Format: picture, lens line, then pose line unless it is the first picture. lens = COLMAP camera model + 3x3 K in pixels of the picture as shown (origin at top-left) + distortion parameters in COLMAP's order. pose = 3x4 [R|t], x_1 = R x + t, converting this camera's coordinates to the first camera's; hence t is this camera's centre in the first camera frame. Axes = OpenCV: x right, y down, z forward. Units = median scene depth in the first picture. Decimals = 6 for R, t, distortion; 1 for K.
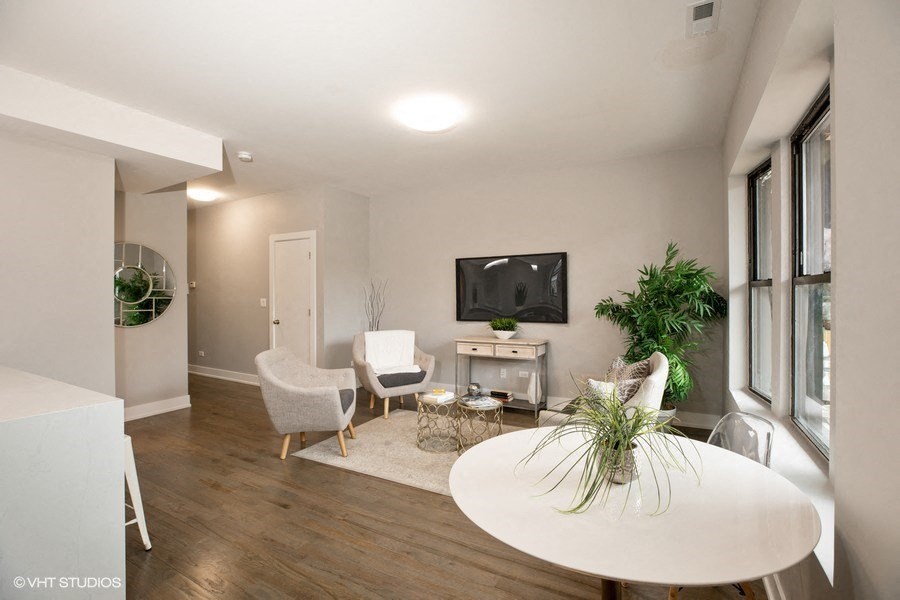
lens RADIAL K [[400.4, 0, 450.0], [0, 400.4, 300.0], [0, 0, 1]] dist [-0.000433, -0.000284]
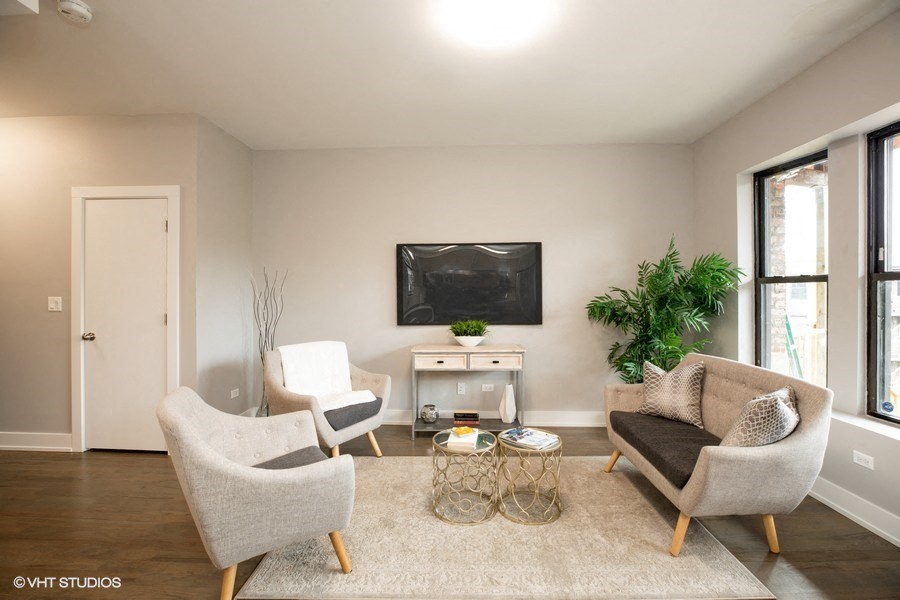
lens RADIAL K [[407.0, 0, 448.7], [0, 407.0, 296.2], [0, 0, 1]] dist [-0.032433, 0.017358]
pose [[0.894546, -0.000708, 0.446975, -0.275288], [0.003950, 0.999972, -0.006322, 0.001817], [-0.446958, 0.007421, 0.894524, 0.297028]]
